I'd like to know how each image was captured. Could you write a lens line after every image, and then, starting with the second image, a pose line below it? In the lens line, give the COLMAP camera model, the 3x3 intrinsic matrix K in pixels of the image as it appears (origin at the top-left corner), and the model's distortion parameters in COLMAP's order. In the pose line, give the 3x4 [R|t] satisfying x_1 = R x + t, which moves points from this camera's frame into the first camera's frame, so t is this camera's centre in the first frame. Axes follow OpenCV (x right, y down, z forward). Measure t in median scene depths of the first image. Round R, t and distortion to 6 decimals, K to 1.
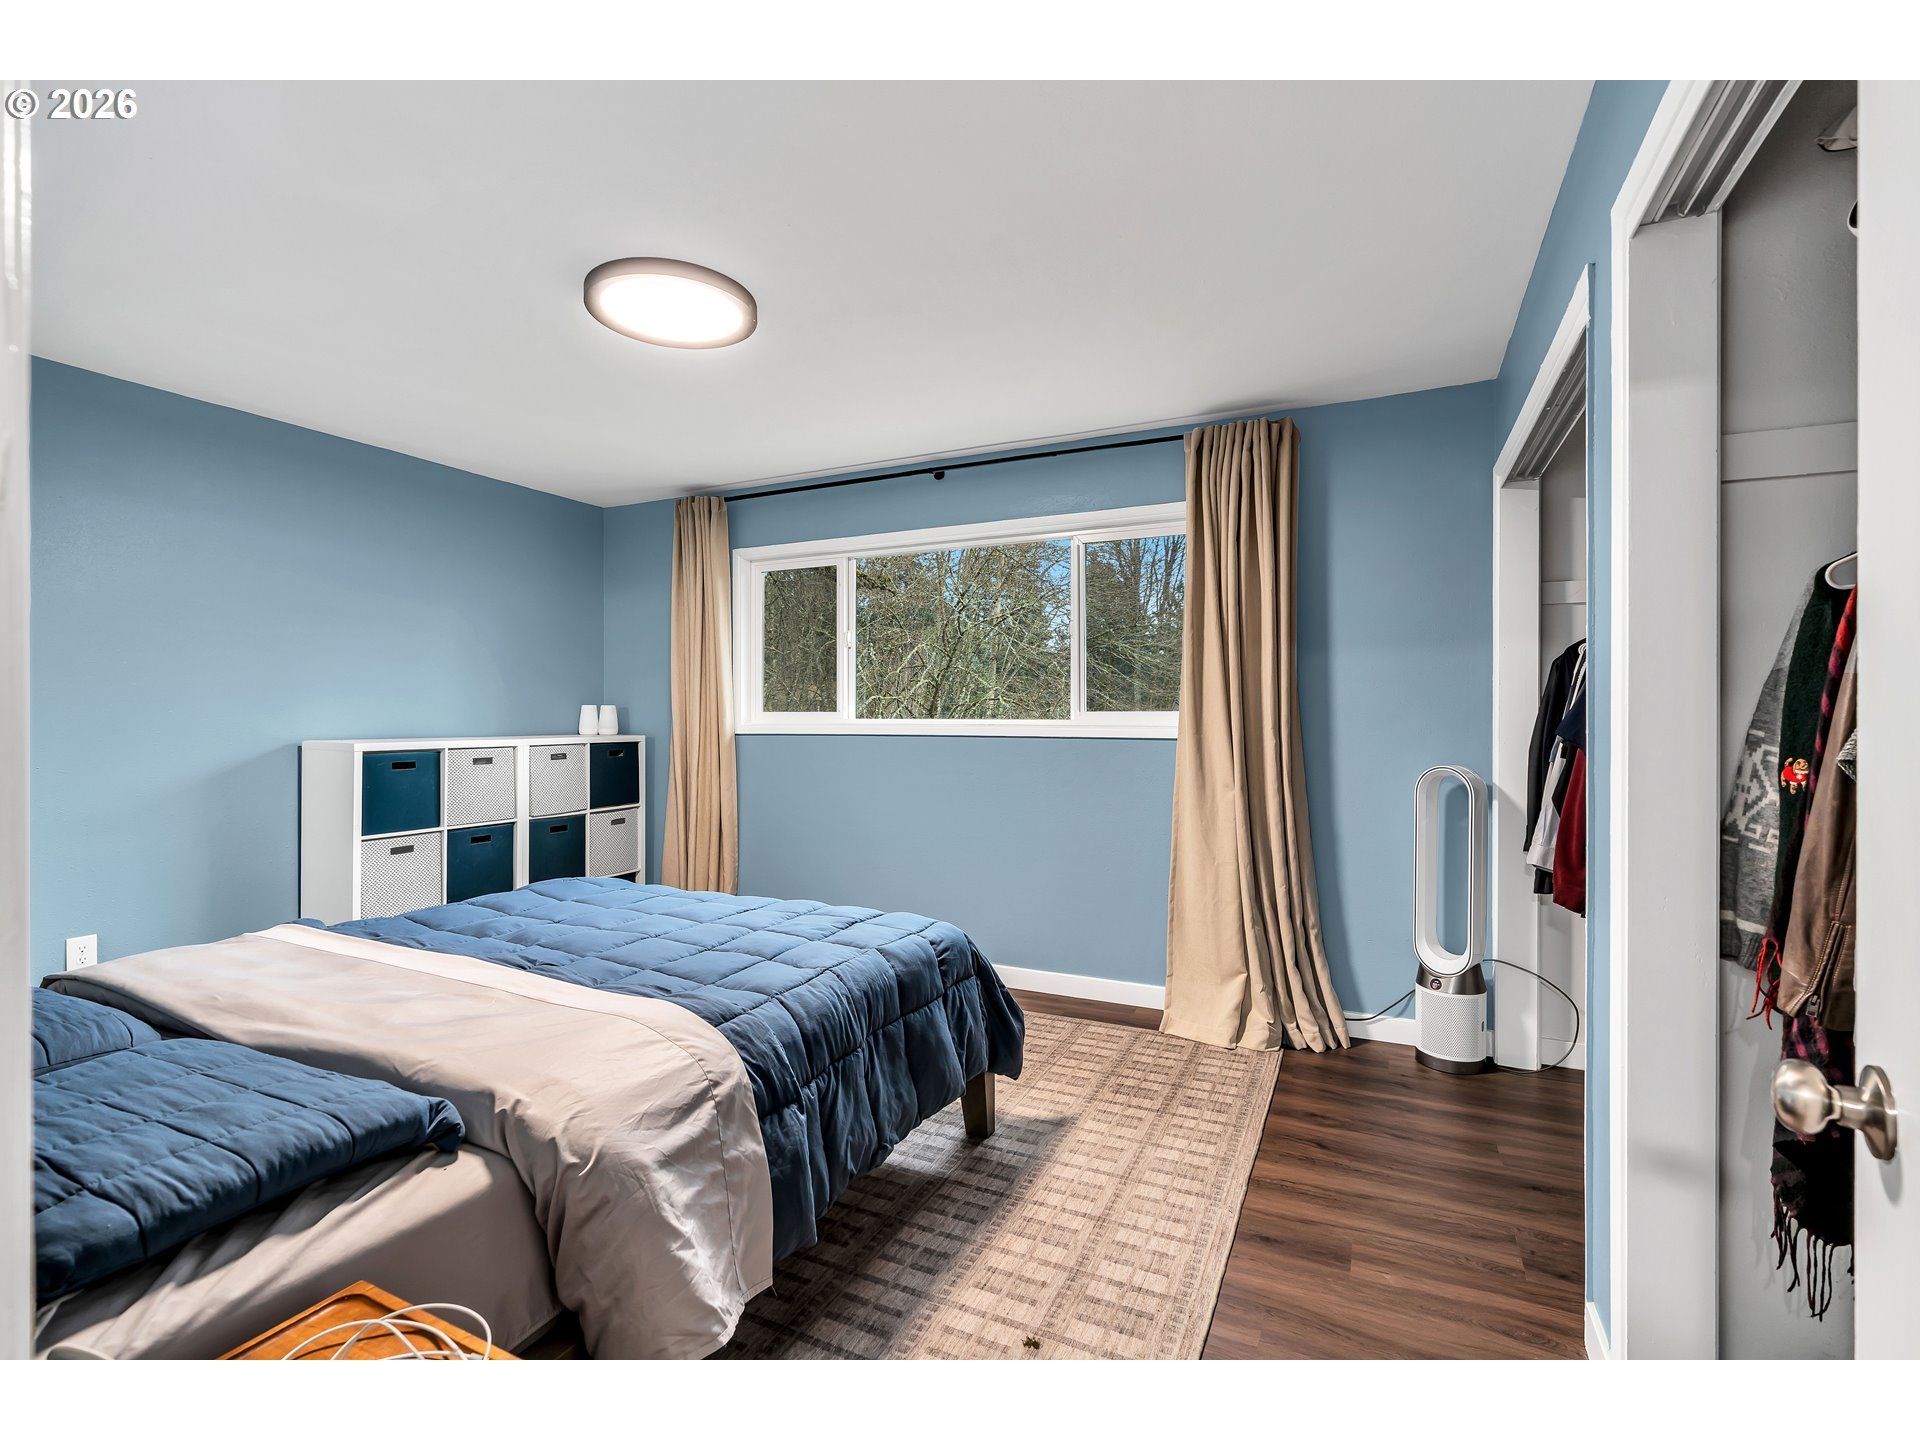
lens RADIAL K [[870.3, 0, 964.4], [0, 870.3, 718.9], [0, 0, 1]] dist [-0.007670, 0.000926]
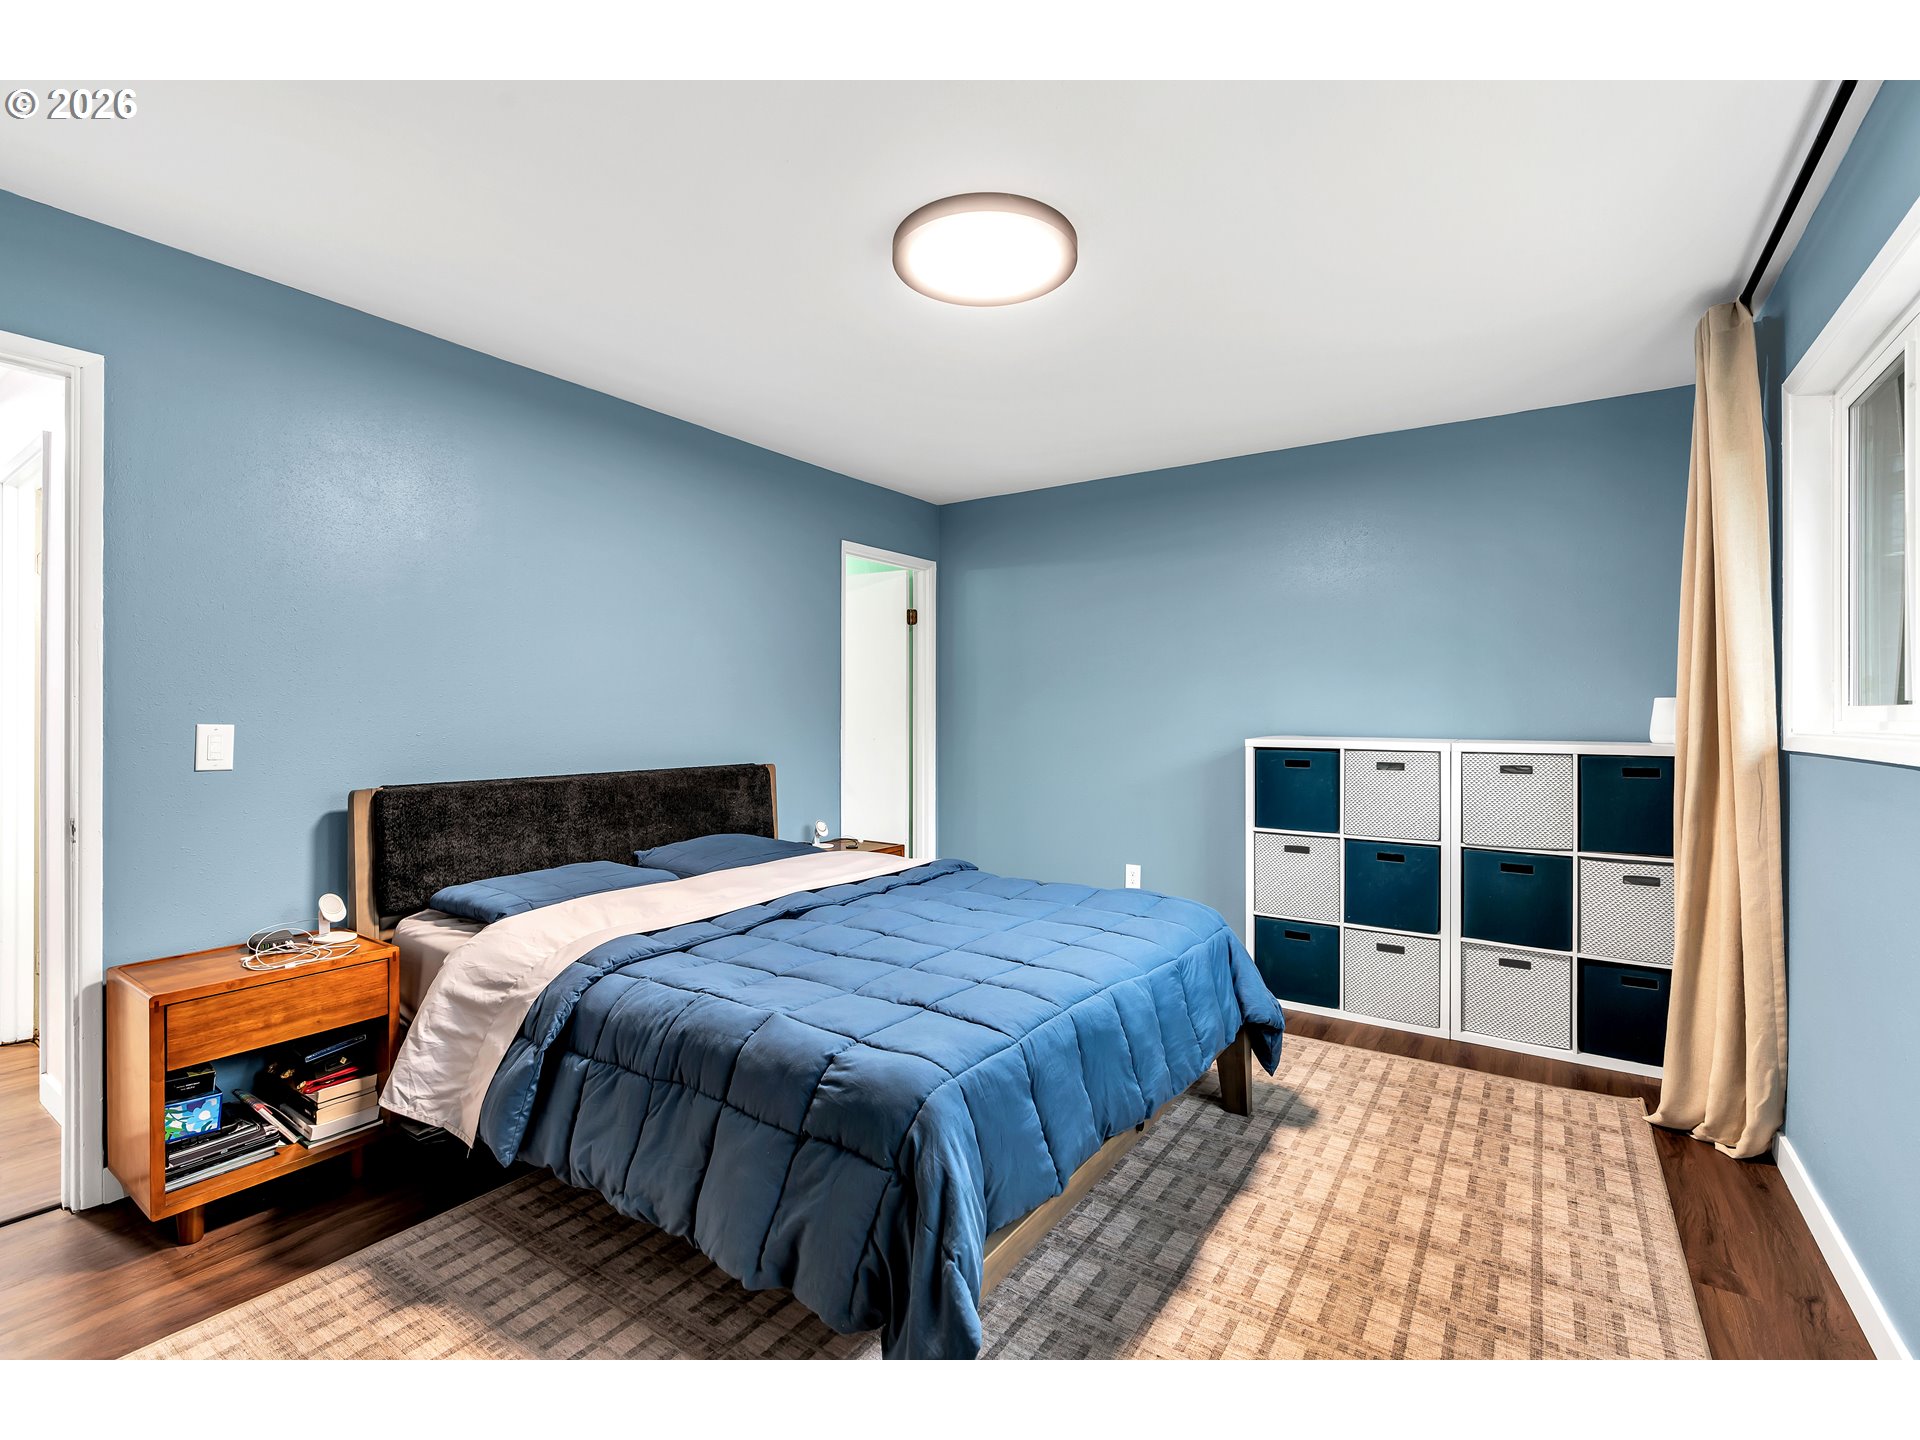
lens RADIAL K [[870.3, 0, 961.3], [0, 870.3, 713.9], [0, 0, 1]] dist [-0.007670, 0.000926]
pose [[-0.151639, -0.000519, -0.988436, 0.364838], [-0.006652, 0.999978, 0.000496, -0.000017], [0.988413, 0.006650, -0.151640, 0.742048]]
